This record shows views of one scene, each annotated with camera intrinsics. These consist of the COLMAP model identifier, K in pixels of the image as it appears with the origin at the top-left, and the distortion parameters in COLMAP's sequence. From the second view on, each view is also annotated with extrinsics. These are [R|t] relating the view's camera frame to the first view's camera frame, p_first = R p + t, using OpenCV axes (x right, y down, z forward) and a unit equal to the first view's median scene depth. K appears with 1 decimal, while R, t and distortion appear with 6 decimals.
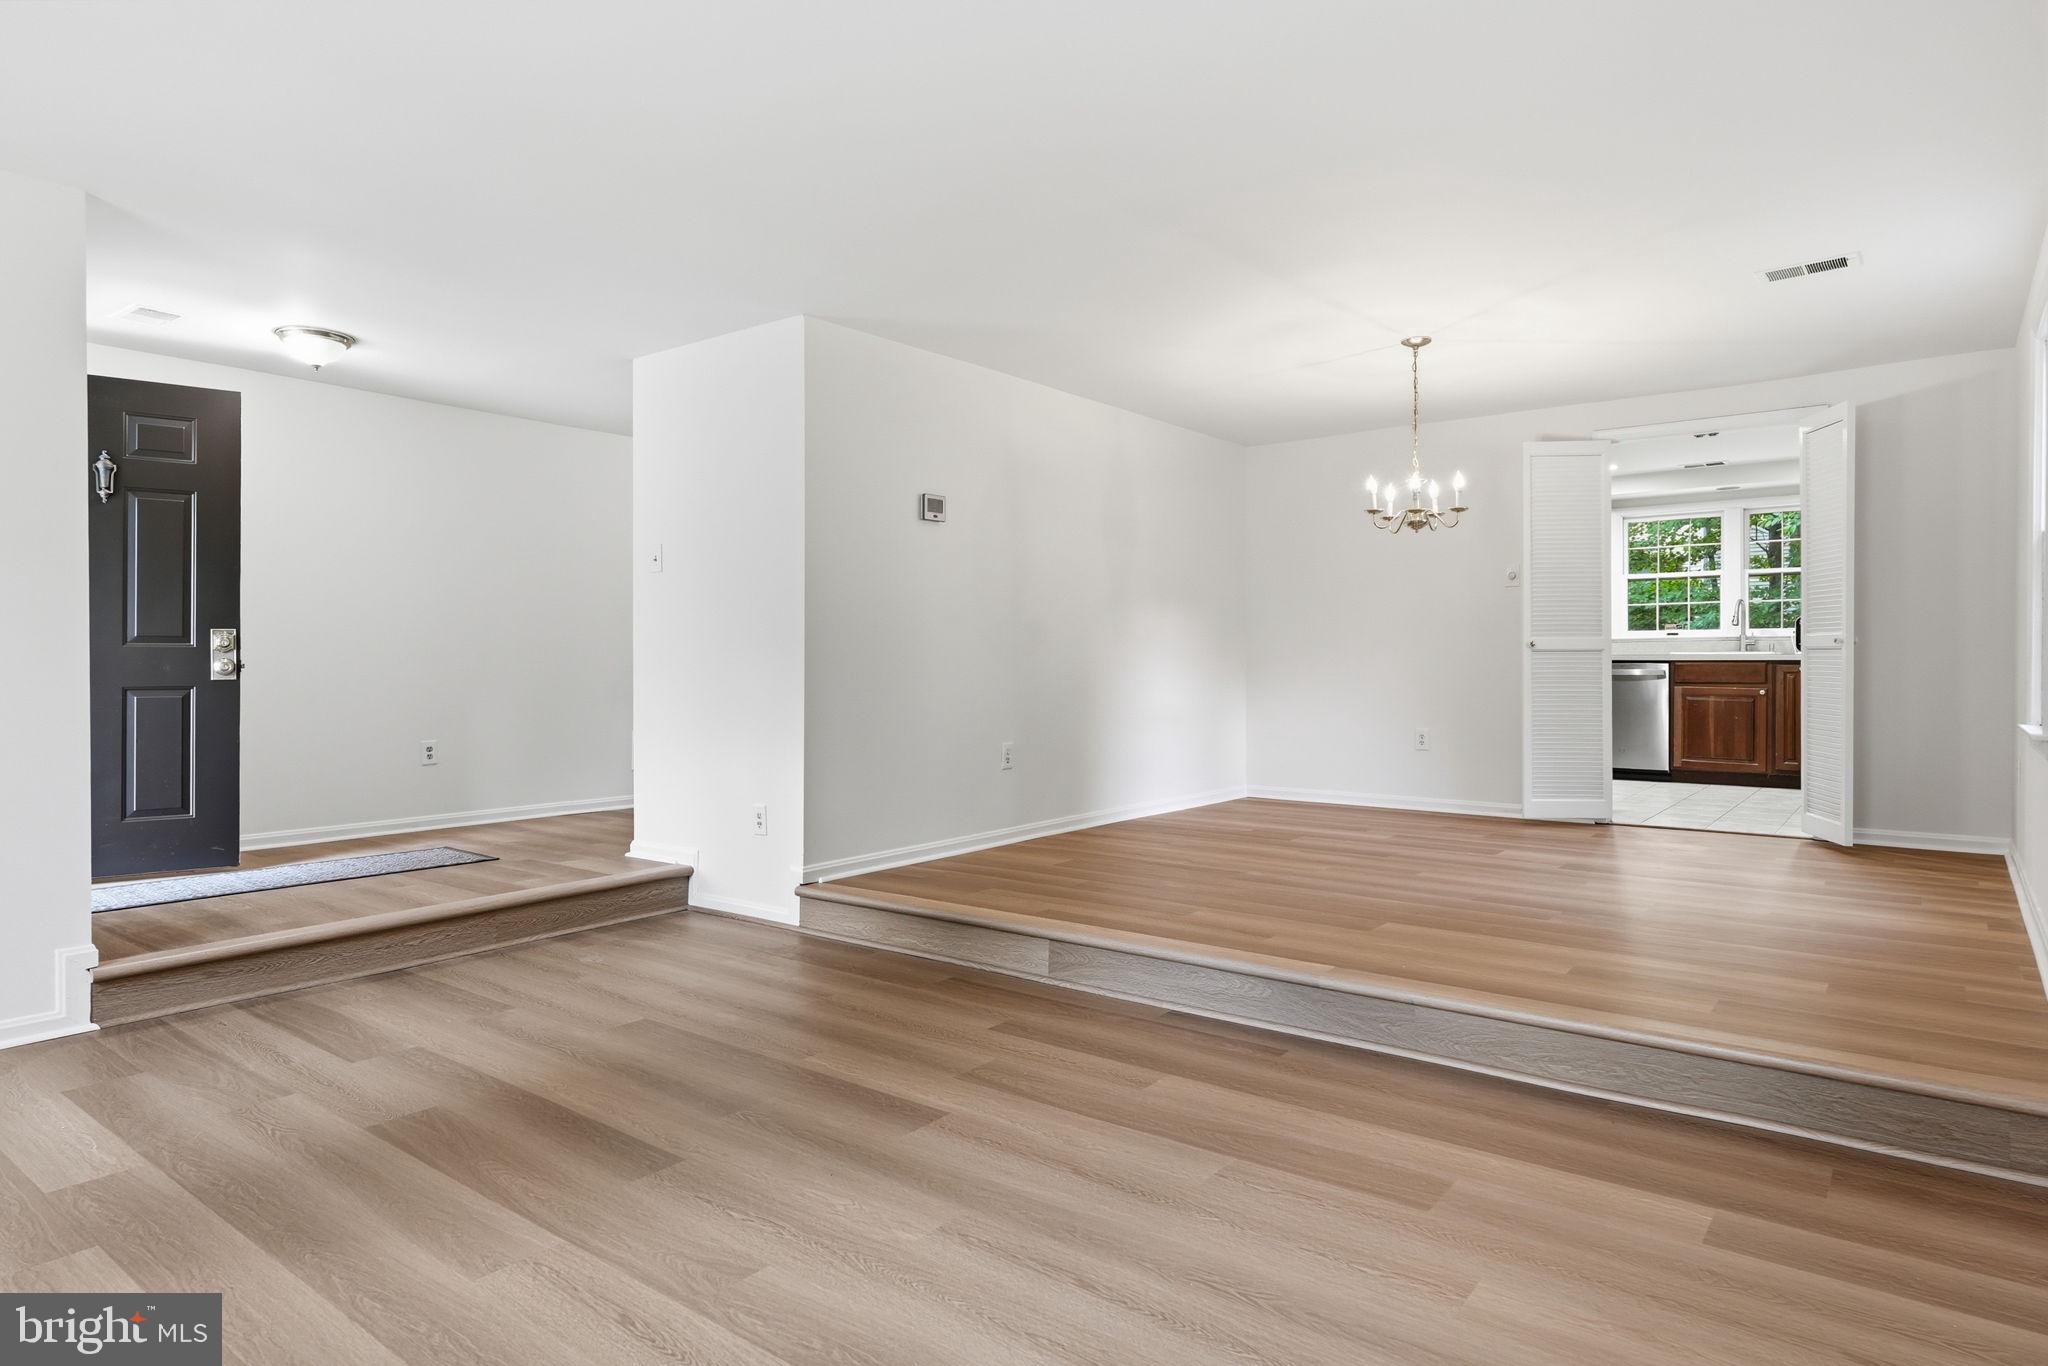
lens RADIAL K [[1164.6, 0, 1031.4], [0, 1164.6, 663.9], [0, 0, 1]] dist [0.005914, 0.000576]
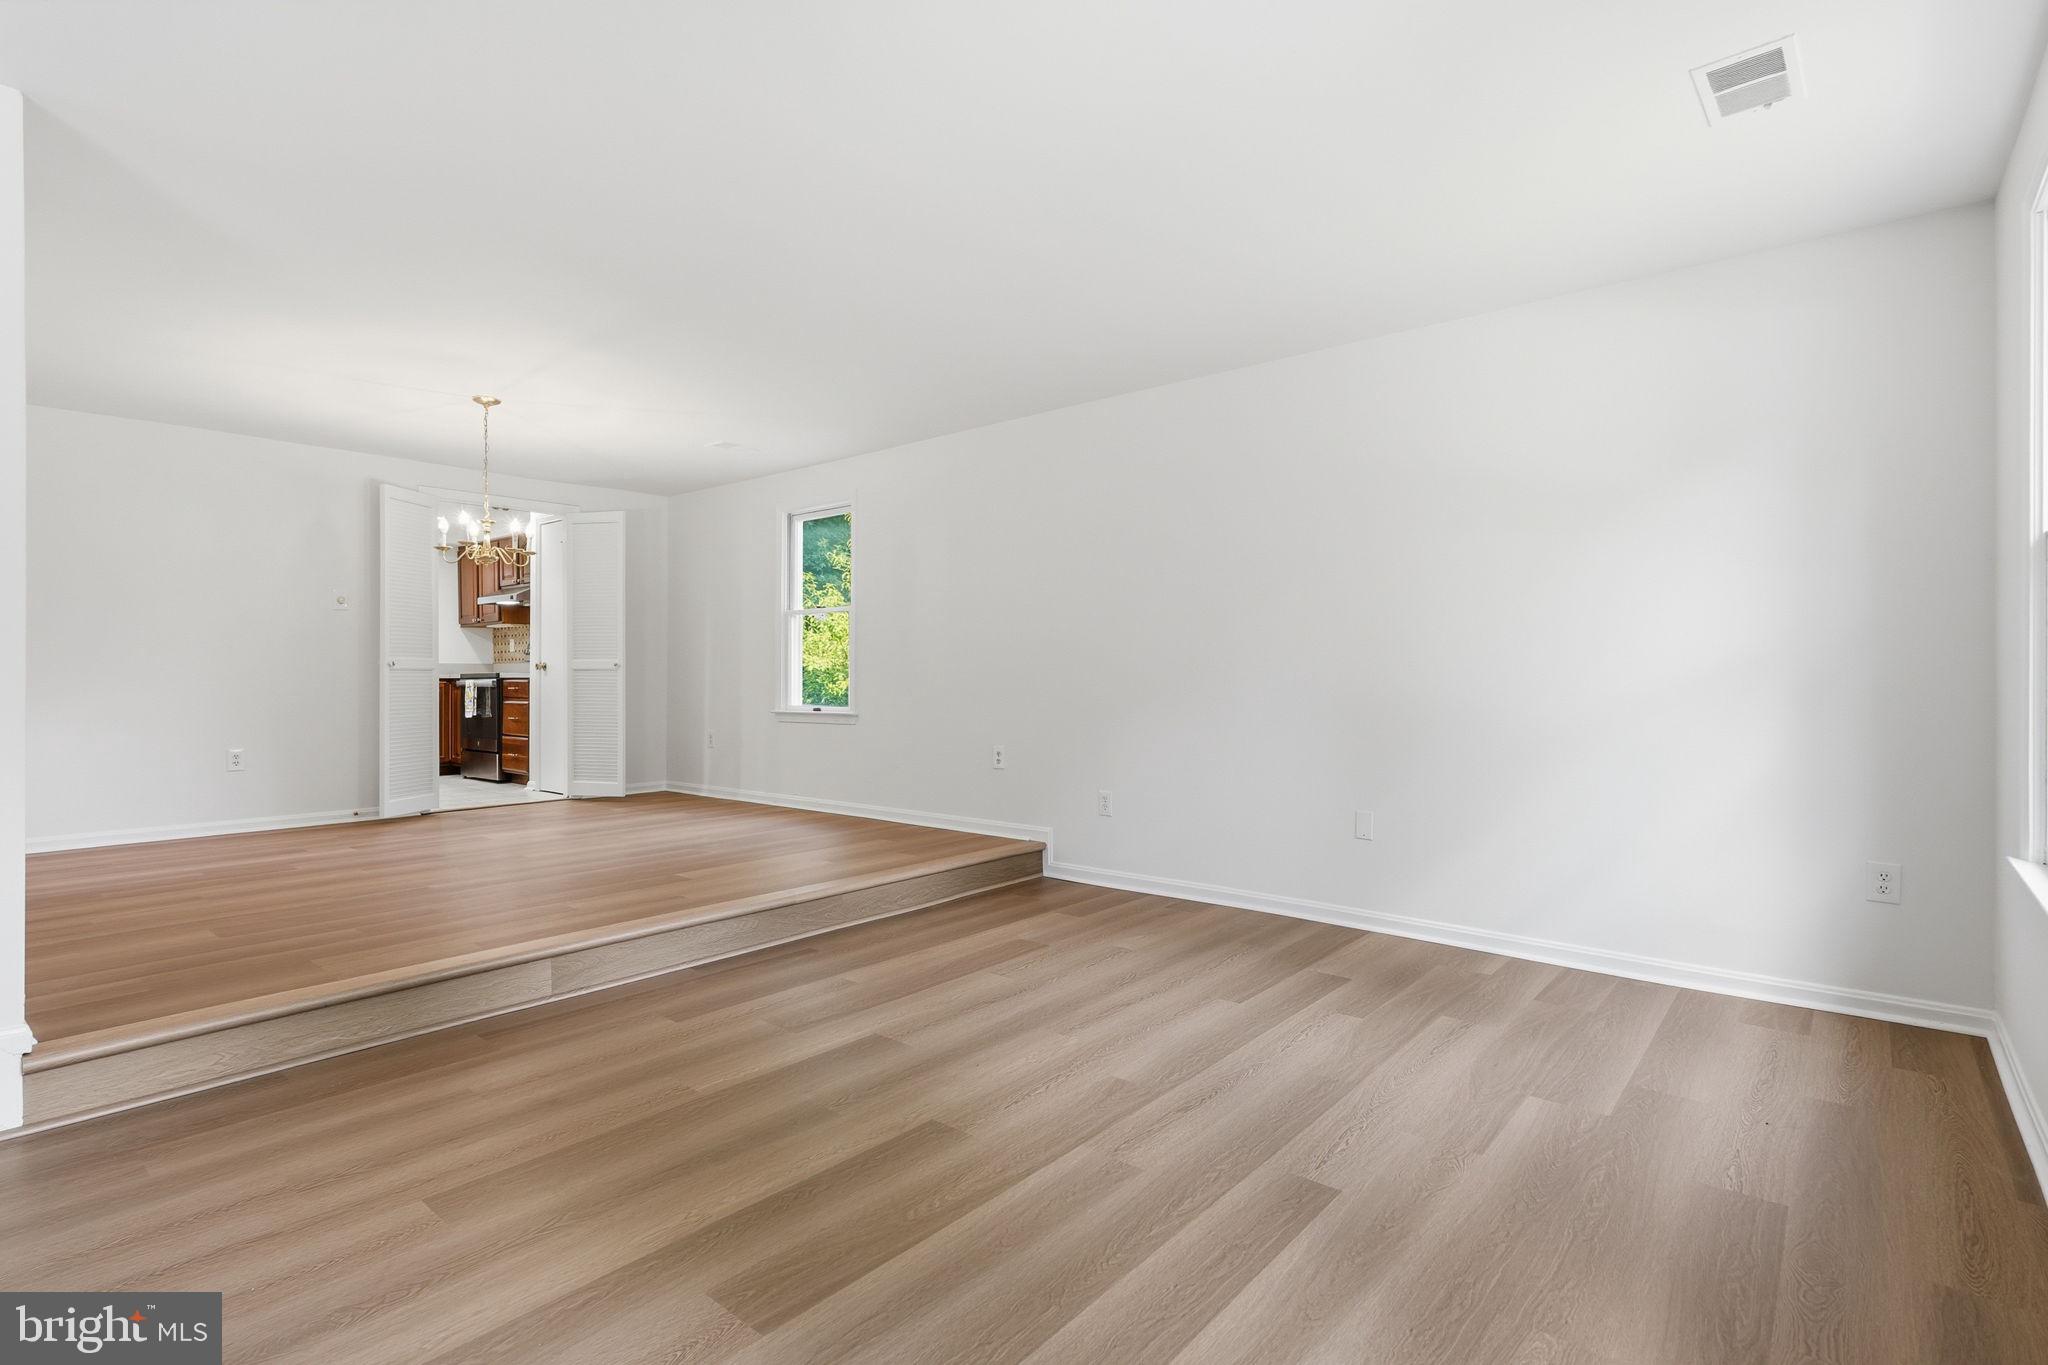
lens RADIAL K [[954.9, 0, 1031.0], [0, 954.9, 682.2], [0, 0, 1]] dist [0.001561, -0.000226]
pose [[0.056073, -0.004035, 0.998419, -0.544775], [0.005743, 0.999977, 0.003719, 0.001435], [-0.998410, 0.005525, 0.056094, 0.385854]]
